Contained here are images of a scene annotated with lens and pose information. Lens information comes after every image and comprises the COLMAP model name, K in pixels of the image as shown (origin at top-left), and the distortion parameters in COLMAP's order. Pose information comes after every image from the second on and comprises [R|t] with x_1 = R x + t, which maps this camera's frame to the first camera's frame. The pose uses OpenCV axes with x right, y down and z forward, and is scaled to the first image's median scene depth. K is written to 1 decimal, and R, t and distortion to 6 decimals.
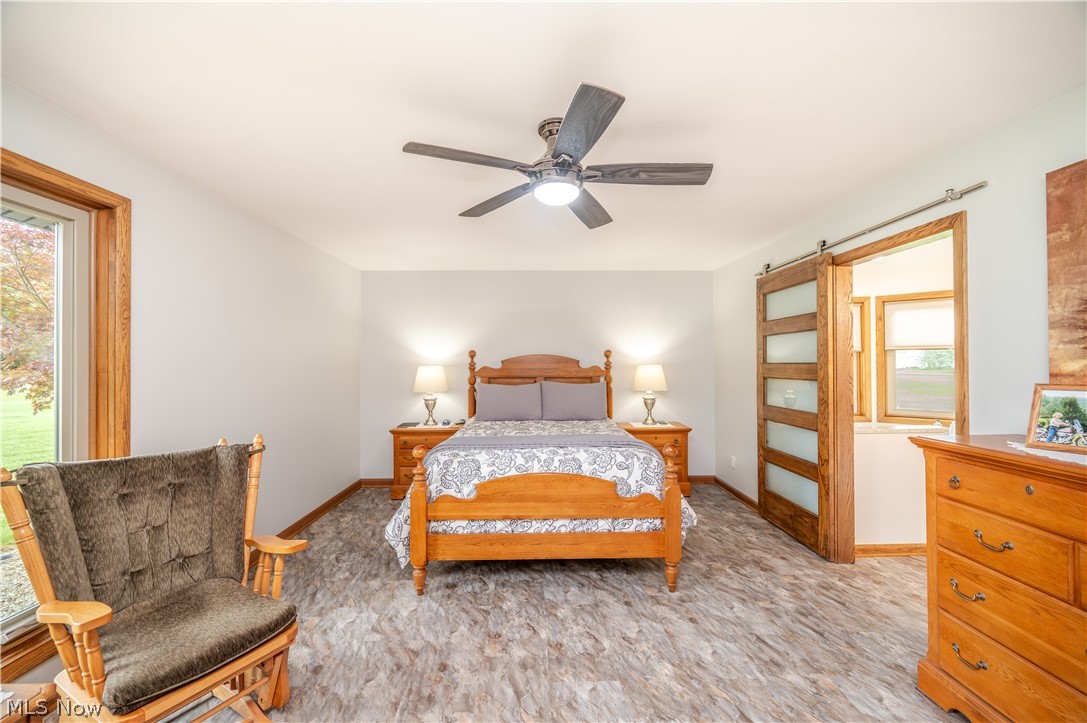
lens RADIAL K [[432.5, 0, 541.8], [0, 432.5, 361.6], [0, 0, 1]] dist [-0.001310, -0.000609]
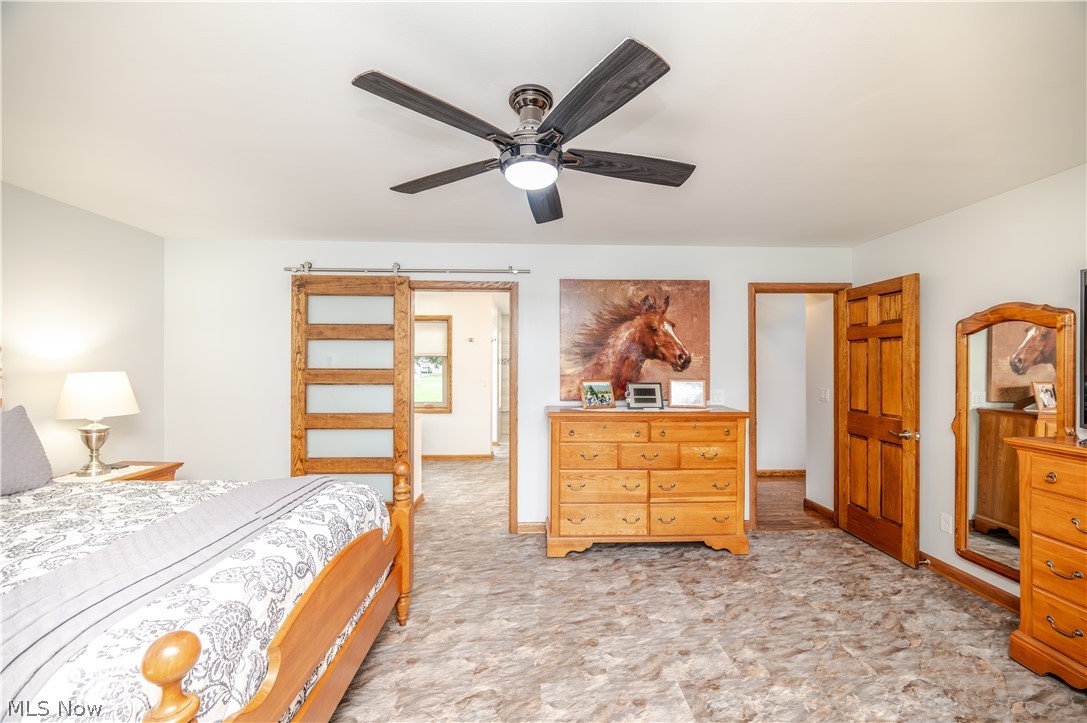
lens RADIAL K [[432.5, 0, 542.9], [0, 432.5, 364.6], [0, 0, 1]] dist [-0.001310, -0.000609]
pose [[-0.013467, 0.003369, 0.999904, -0.639840], [-0.007922, 0.999963, -0.003476, -0.009523], [-0.999878, -0.007968, -0.013440, 0.767920]]
